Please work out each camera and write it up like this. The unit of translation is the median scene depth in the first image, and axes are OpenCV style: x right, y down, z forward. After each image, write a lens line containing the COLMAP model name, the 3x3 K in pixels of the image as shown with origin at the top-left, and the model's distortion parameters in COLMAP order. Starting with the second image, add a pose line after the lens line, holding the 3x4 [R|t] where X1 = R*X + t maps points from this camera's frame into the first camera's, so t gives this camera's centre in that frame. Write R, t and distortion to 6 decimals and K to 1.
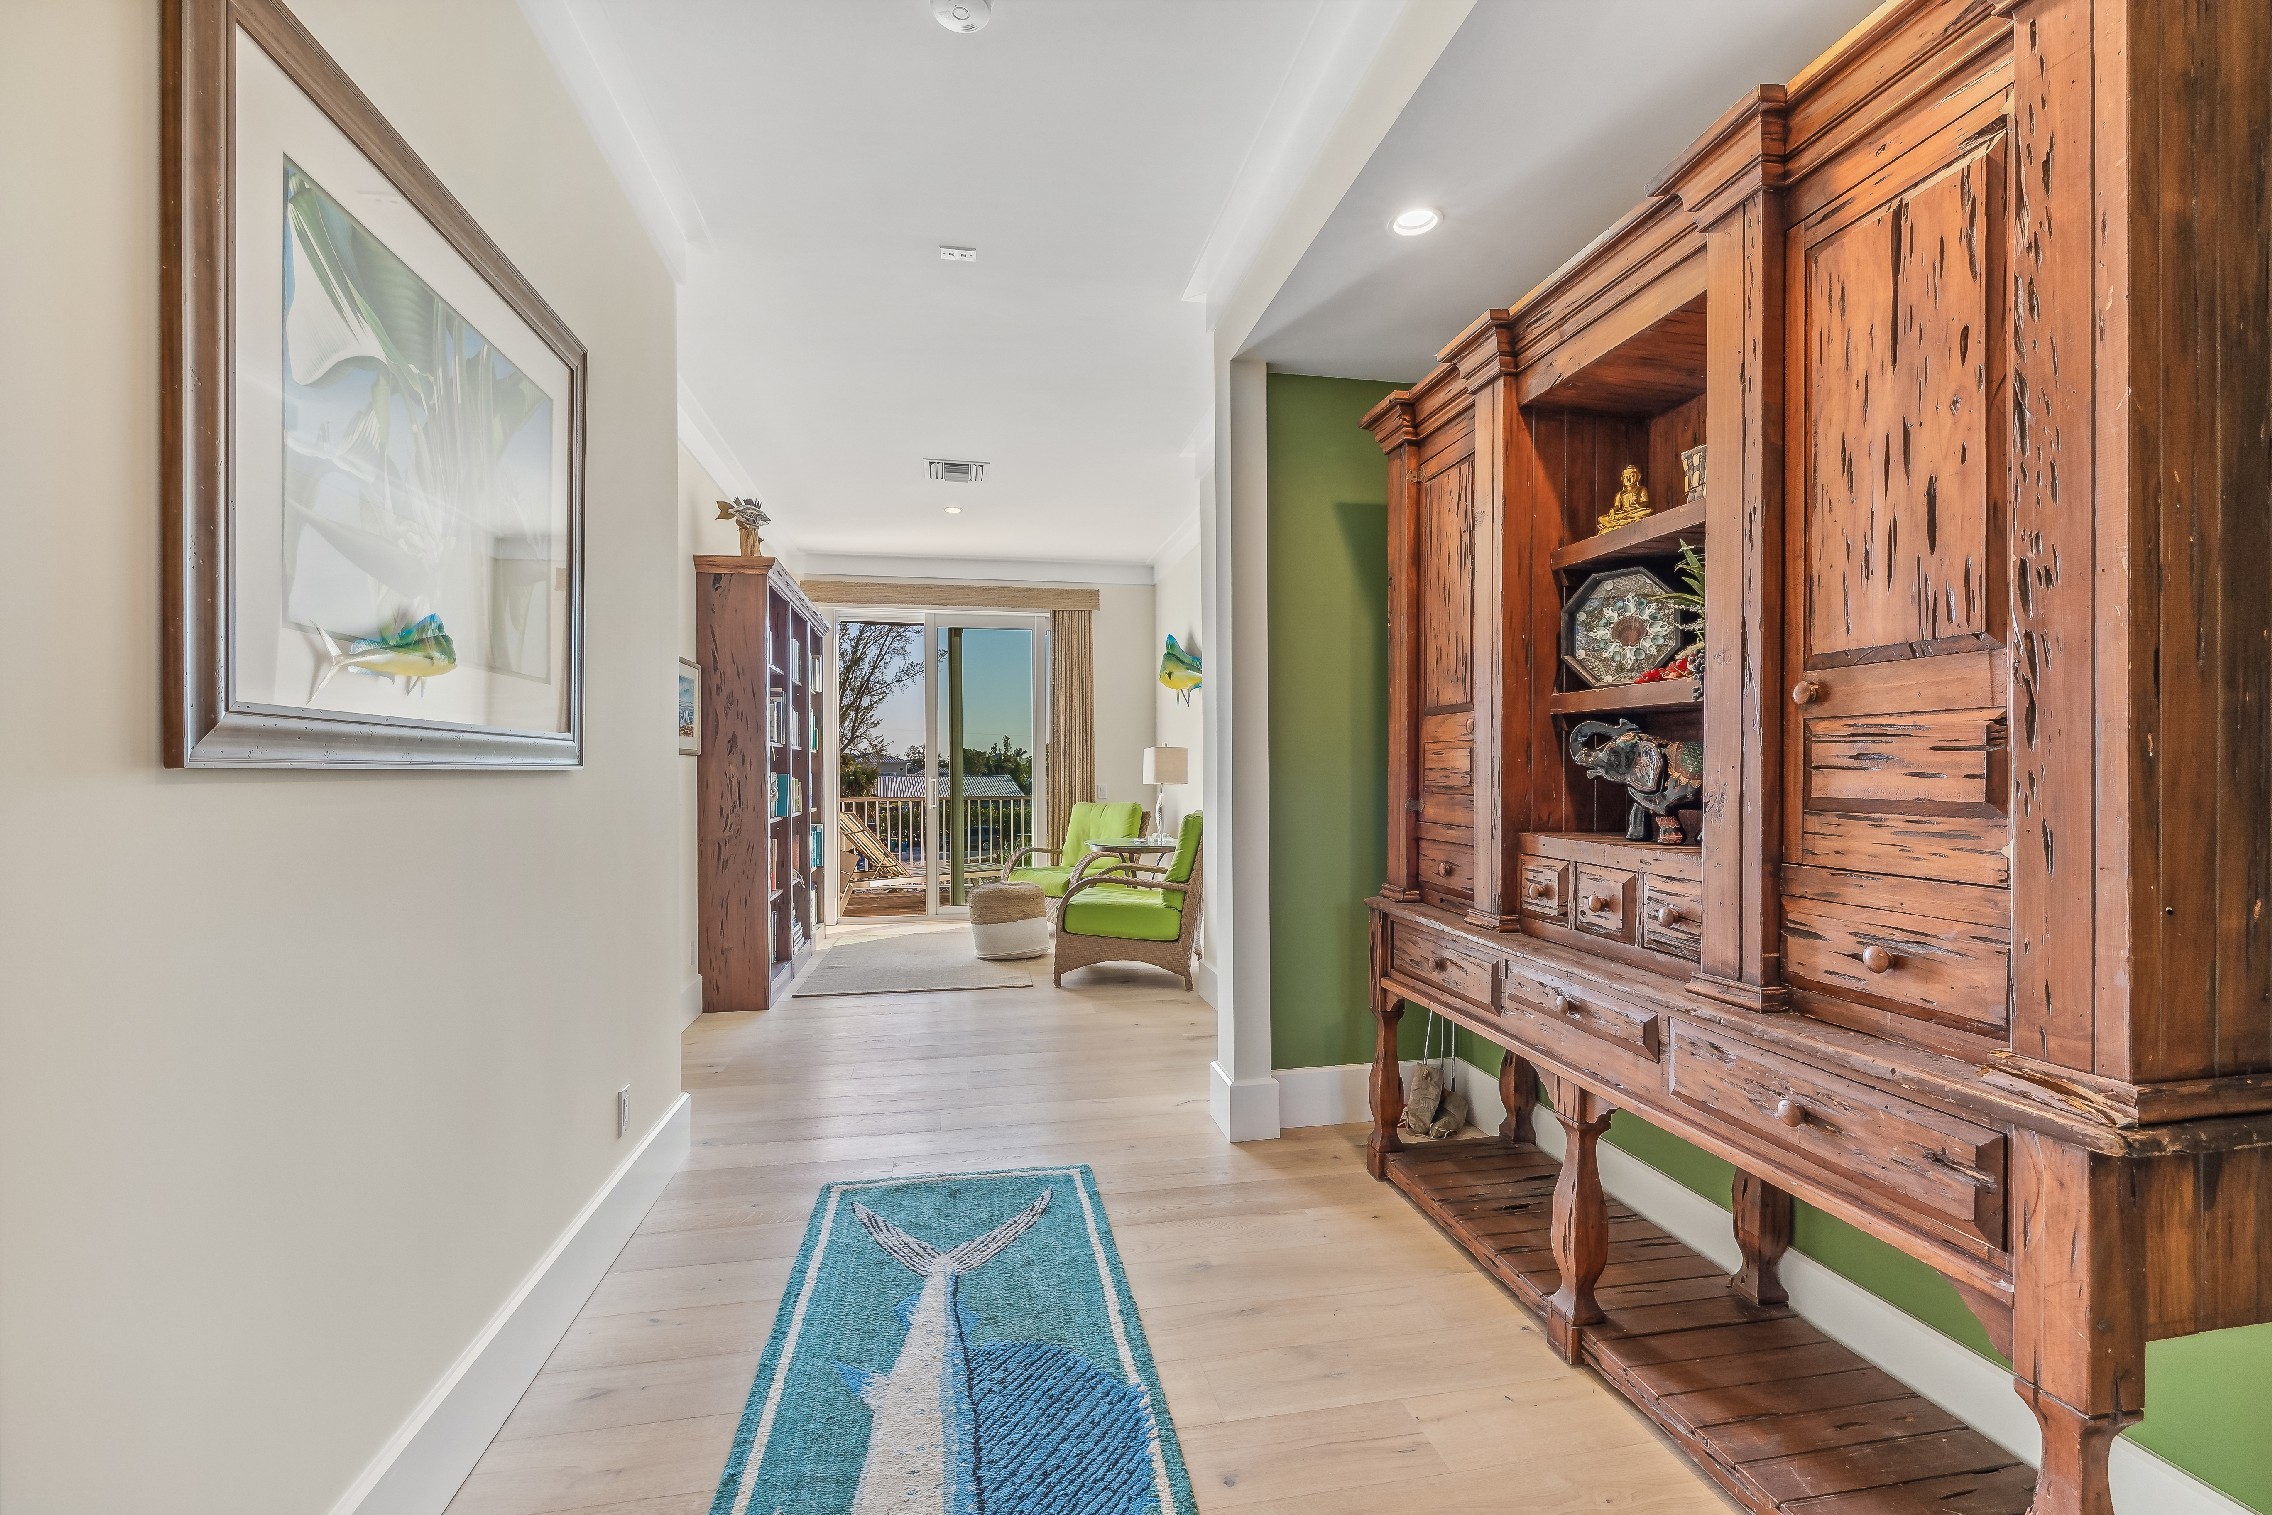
lens RADIAL K [[960.4, 0, 1138.6], [0, 960.4, 763.9], [0, 0, 1]] dist [0.002806, 0.000101]
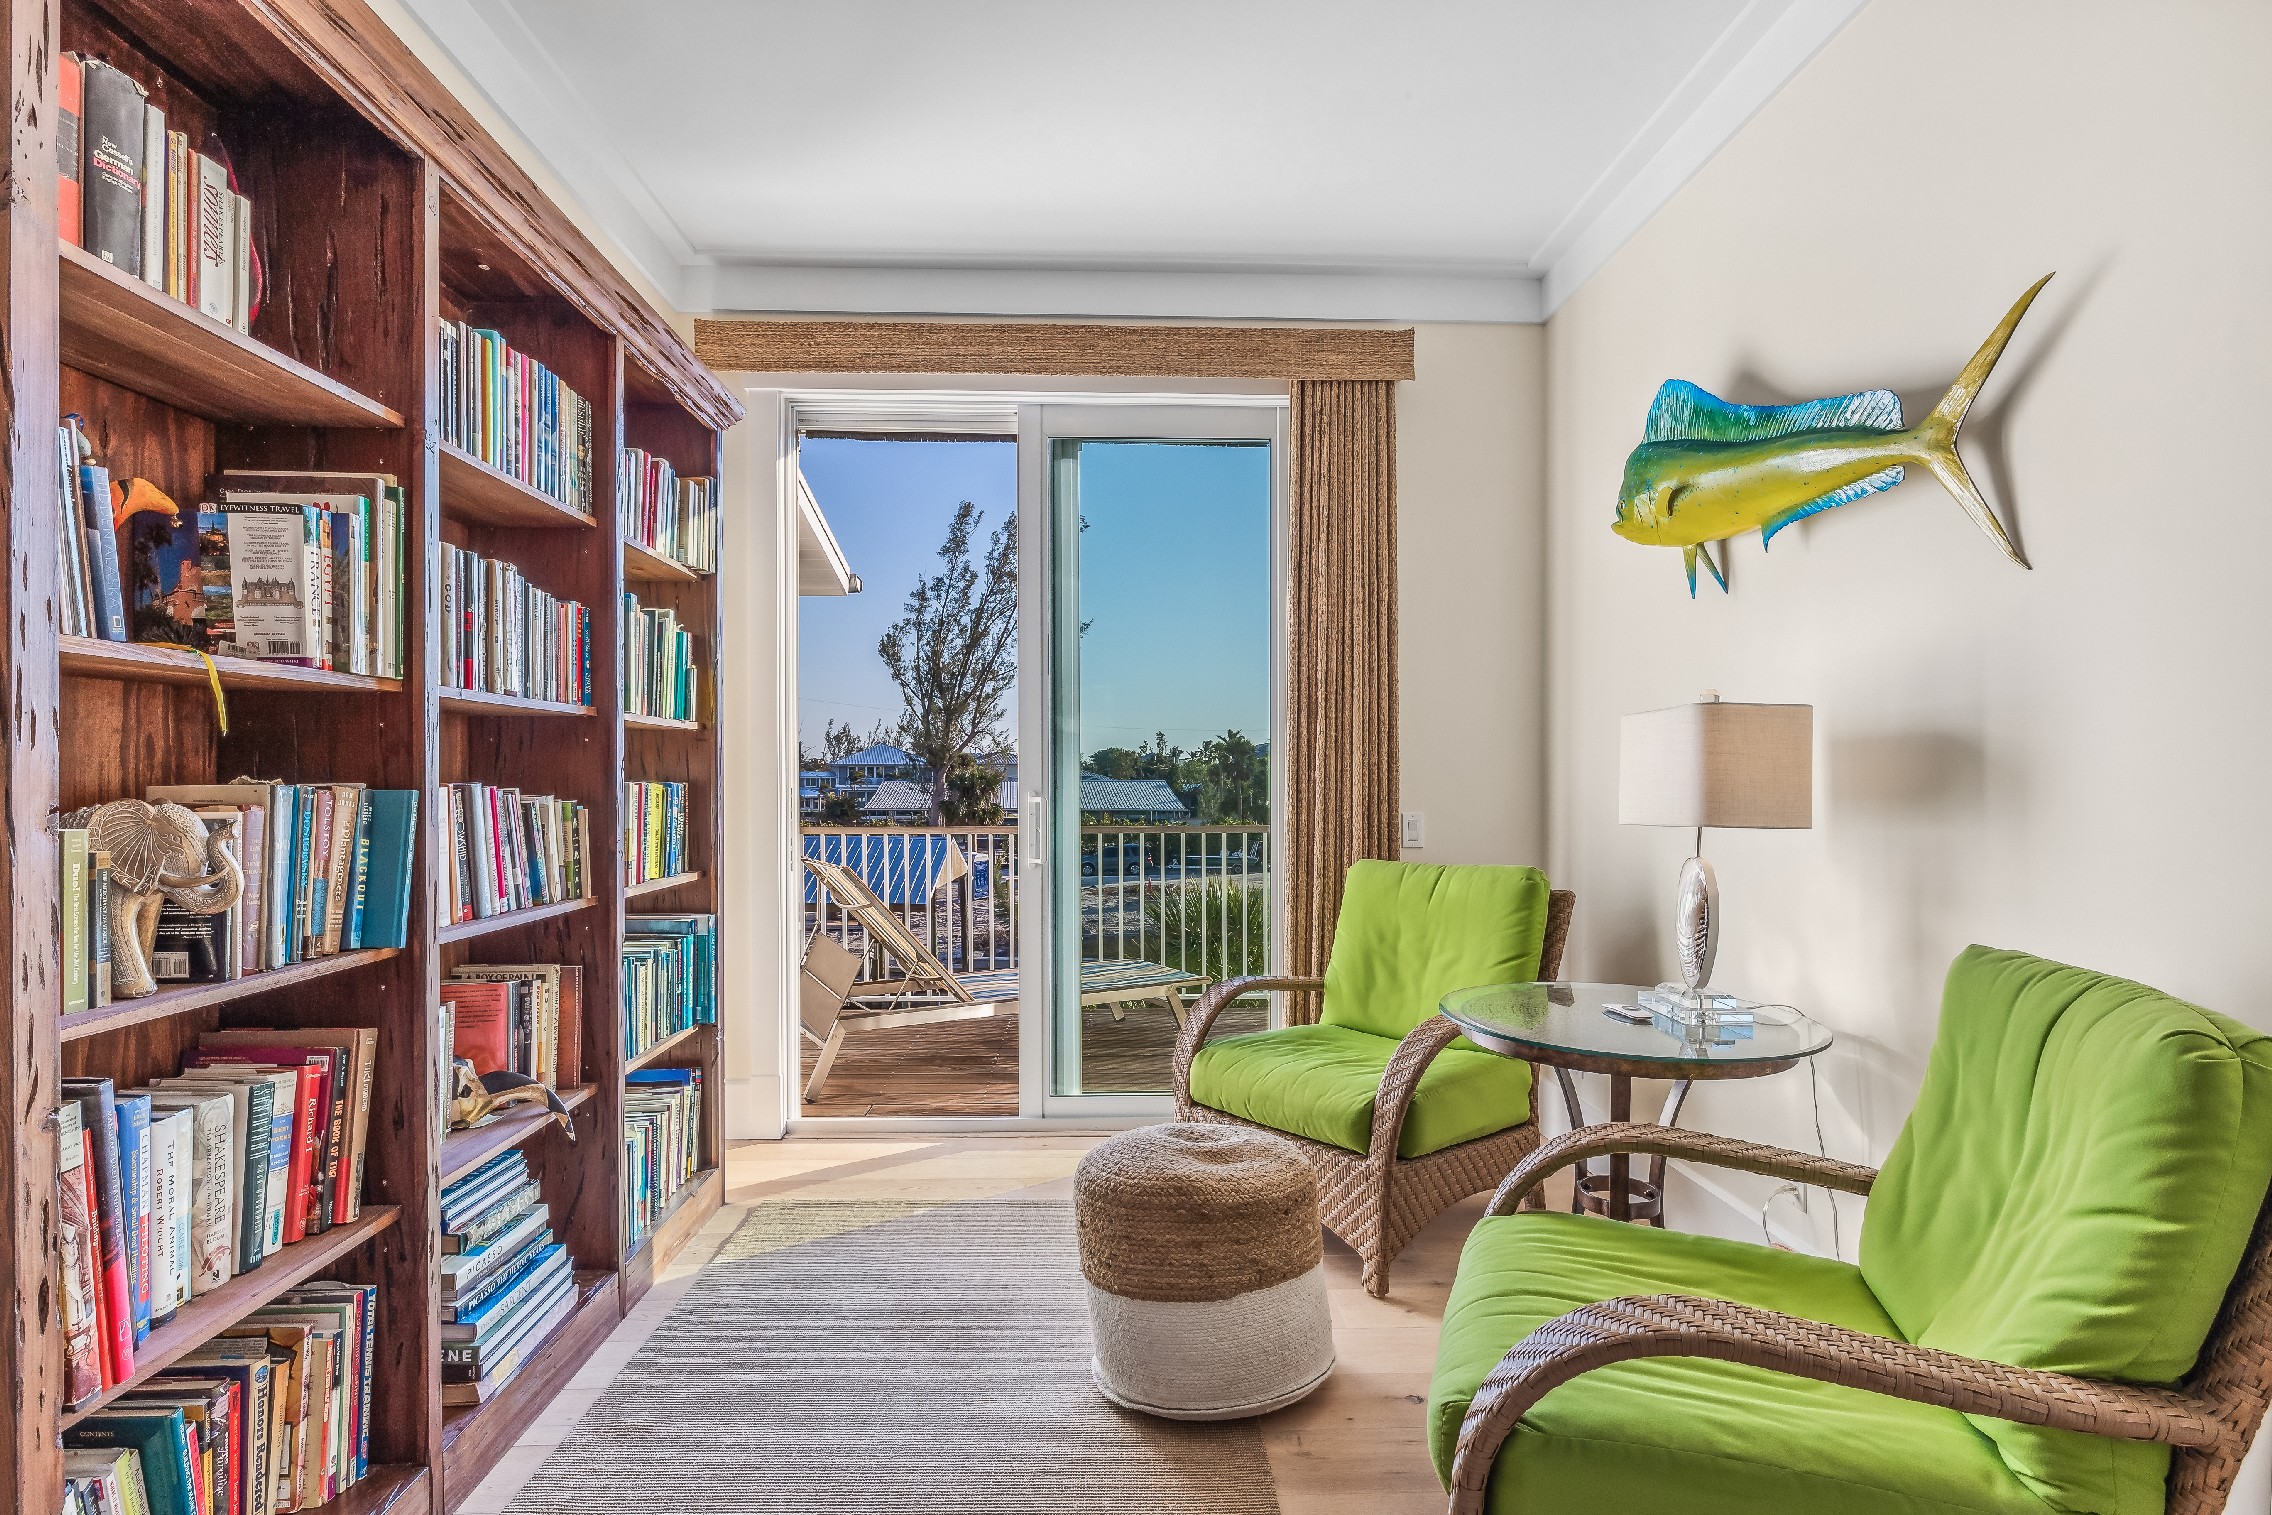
lens RADIAL K [[1163.8, 0, 1134.3], [0, 1163.8, 762.0], [0, 0, 1]] dist [-0.000145, -0.000010]
pose [[0.987518, 0.002865, -0.157478, -0.078582], [-0.003466, 0.999988, -0.003547, 0.001383], [0.157466, 0.004049, 0.987516, 0.498259]]
